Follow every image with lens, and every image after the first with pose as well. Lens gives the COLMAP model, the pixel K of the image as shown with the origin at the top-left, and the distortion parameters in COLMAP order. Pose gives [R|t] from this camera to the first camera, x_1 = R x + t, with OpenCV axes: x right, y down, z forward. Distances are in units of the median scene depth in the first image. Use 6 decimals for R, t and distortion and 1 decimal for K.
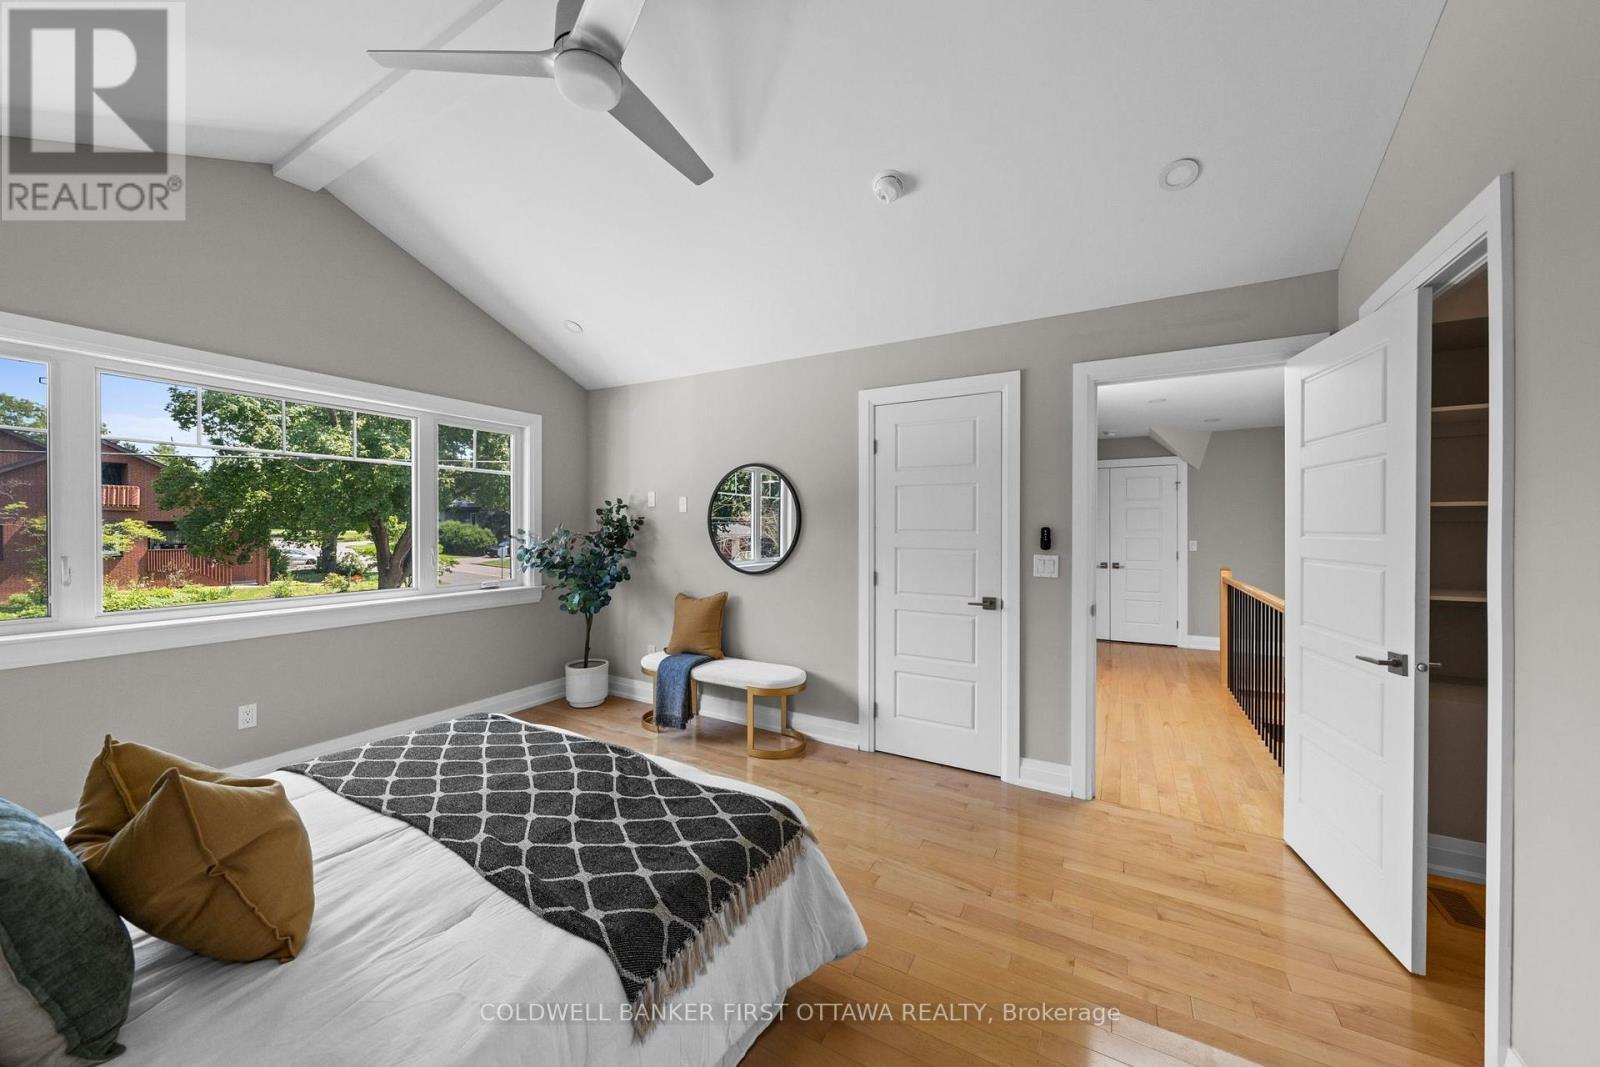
lens RADIAL K [[566.5, 0, 797.5], [0, 566.5, 531.4], [0, 0, 1]] dist [-0.002067, -0.000031]
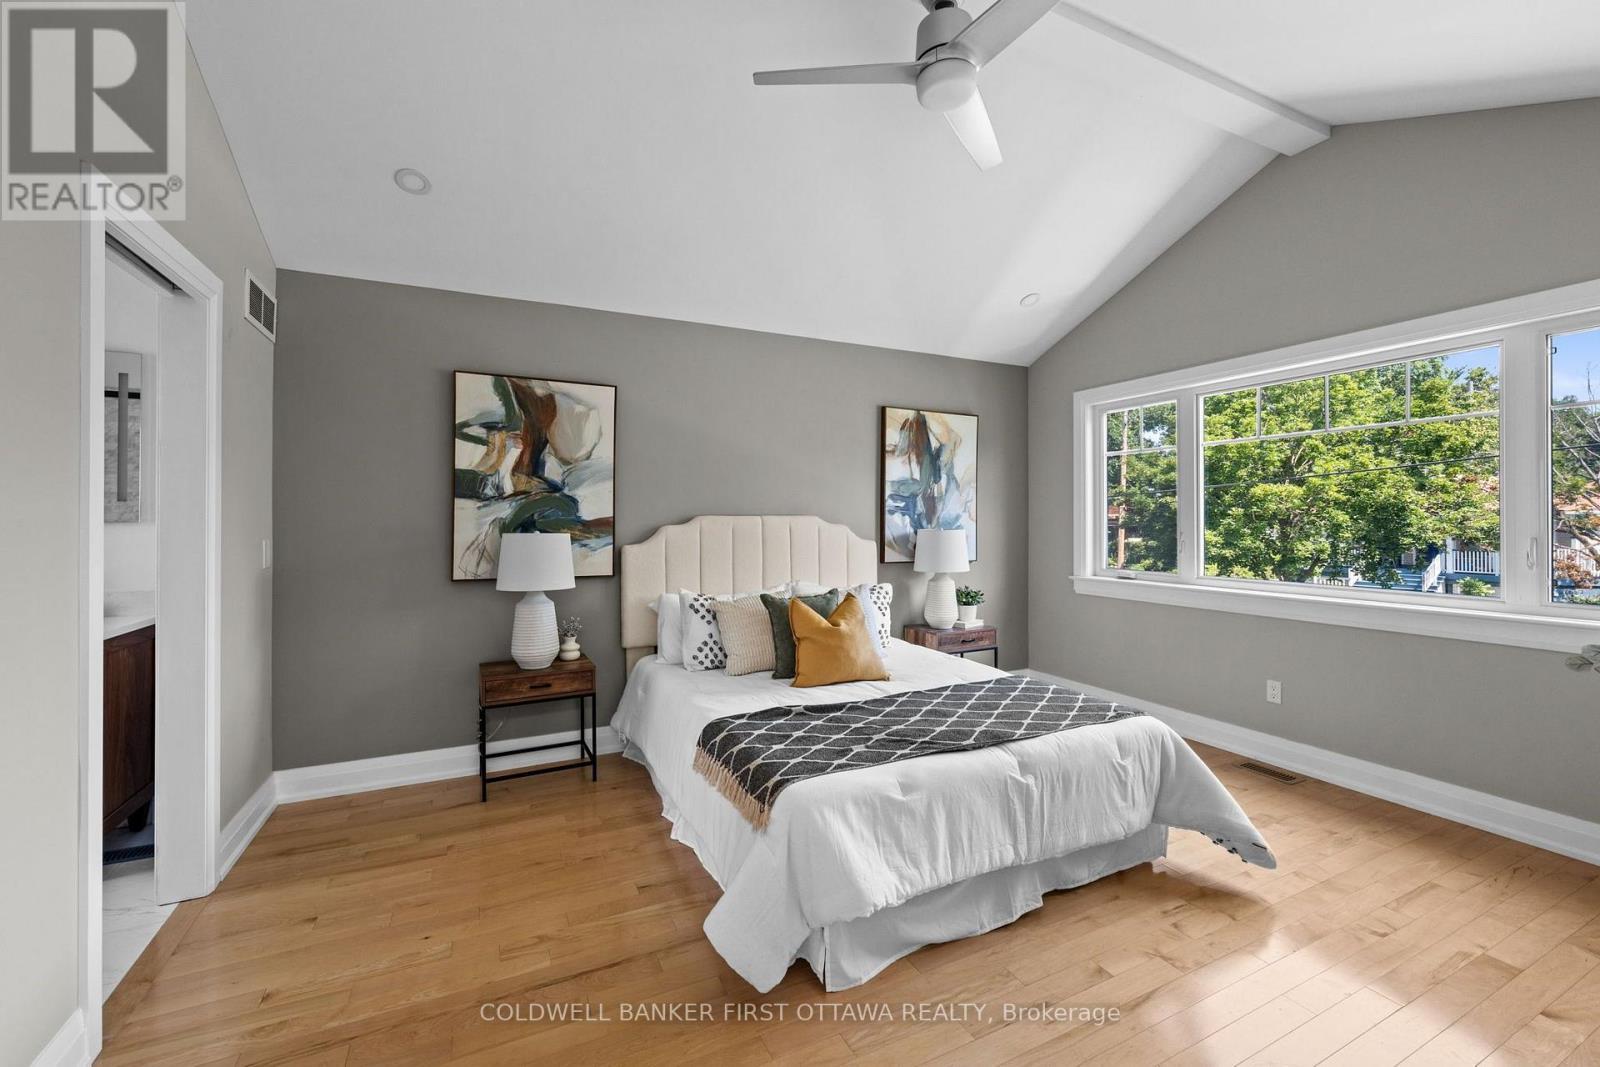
lens RADIAL K [[669.0, 0, 810.4], [0, 669.0, 528.8], [0, 0, 1]] dist [0.001393, -0.000024]
pose [[-0.563169, 0.007643, -0.826306, 0.507147], [-0.003680, 0.999924, 0.011757, 0.014751], [0.826334, 0.009662, -0.563098, 0.948776]]
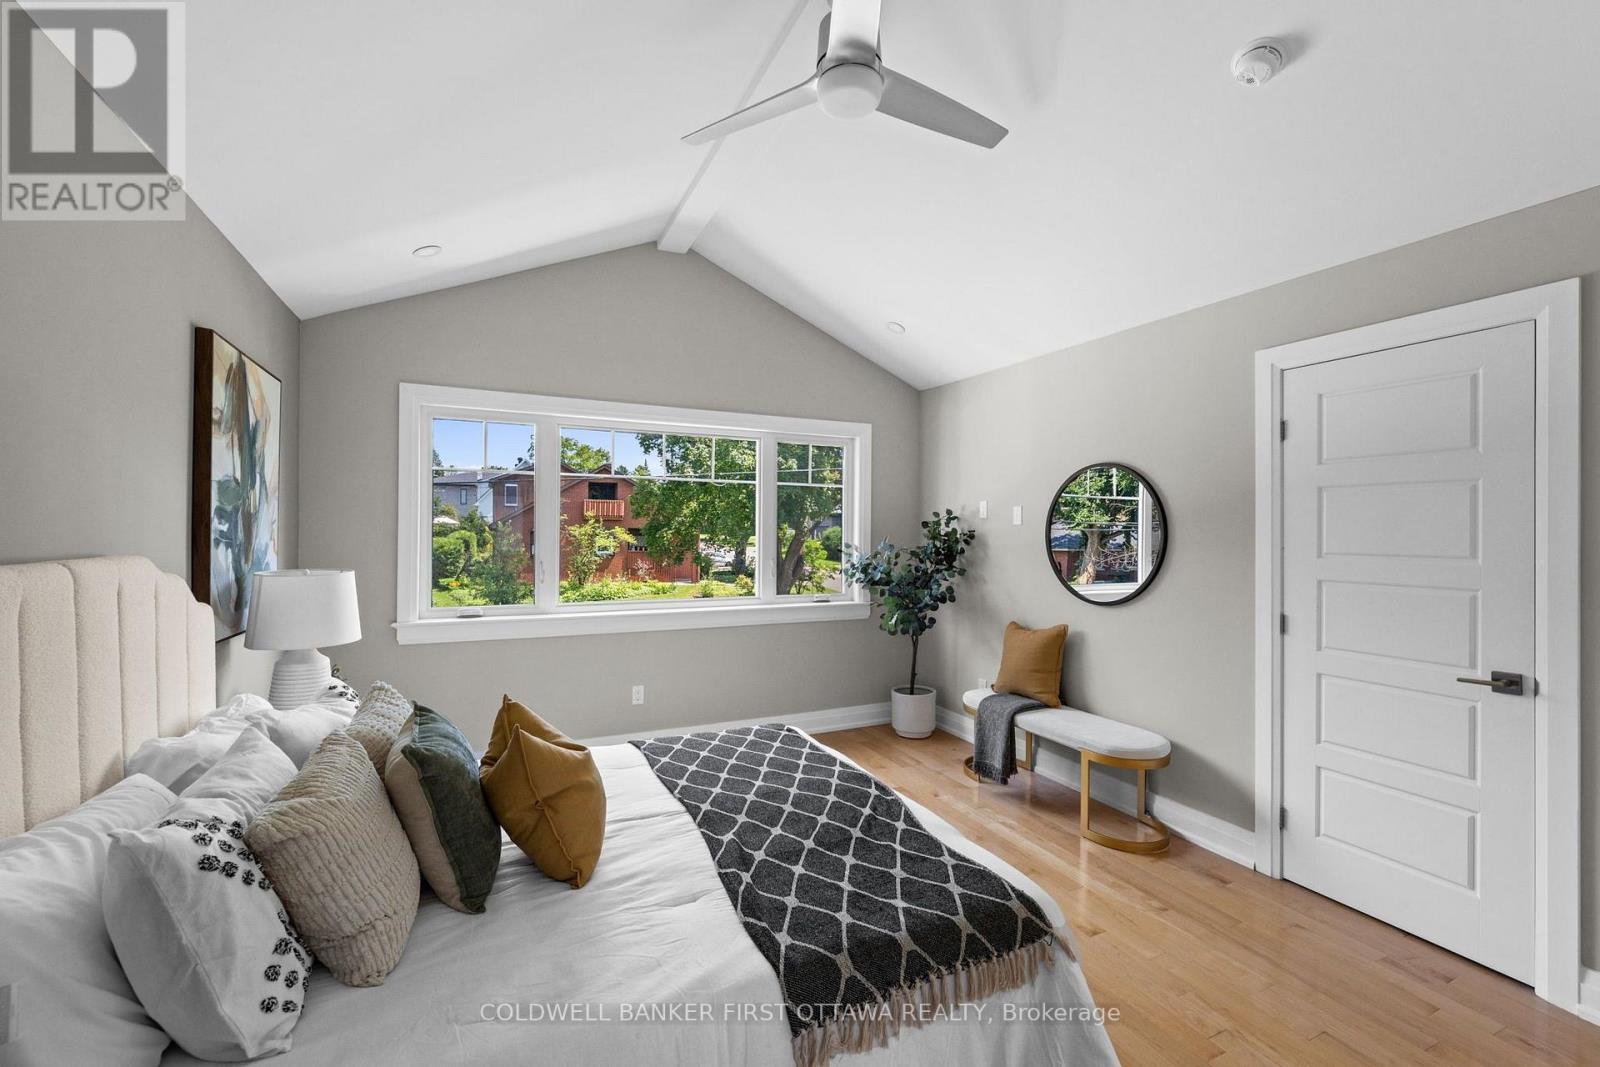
lens RADIAL K [[669.0, 0, 799.5], [0, 669.0, 531.7], [0, 0, 1]] dist [0.001393, -0.000024]
pose [[0.819097, 0.002917, -0.573647, 0.139481], [-0.008862, 0.999932, -0.007570, -0.018159], [0.573586, 0.011284, 0.819067, 0.009193]]
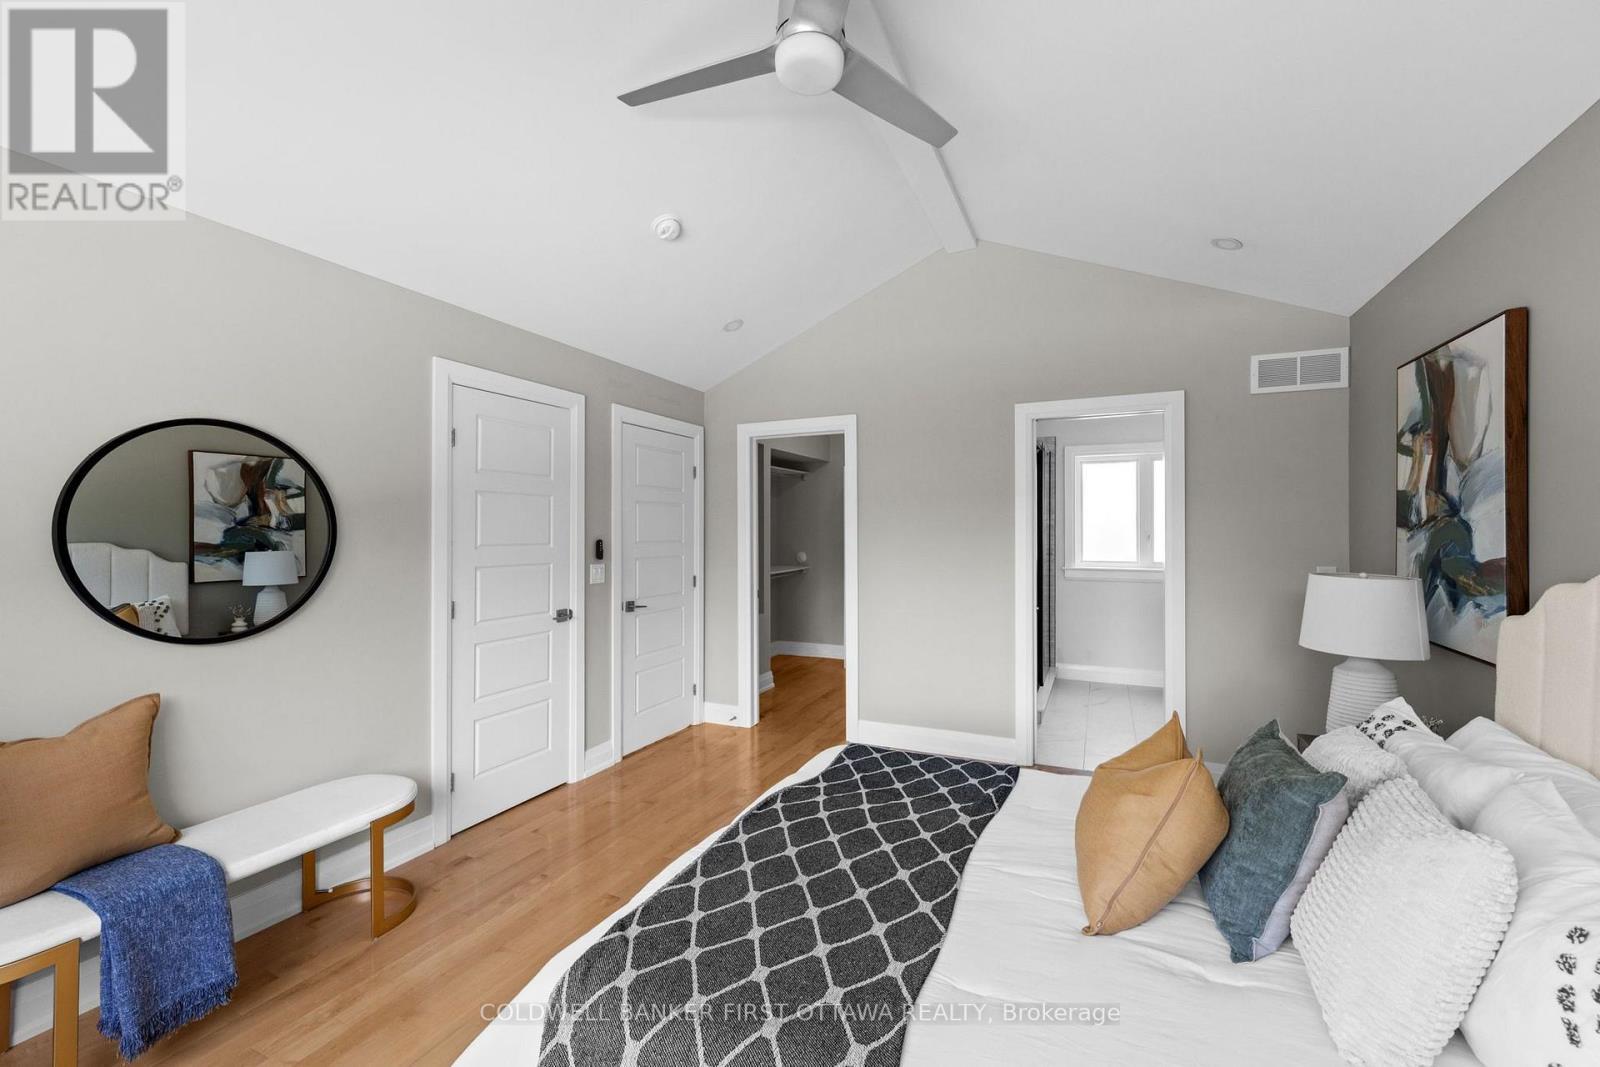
lens RADIAL K [[669.0, 0, 793.0], [0, 669.0, 529.4], [0, 0, 1]] dist [0.001393, -0.000024]
pose [[-0.087470, -0.001945, 0.996165, -0.914602], [0.008110, 0.999964, 0.002664, -0.027485], [-0.996134, 0.008312, -0.087451, 0.708701]]
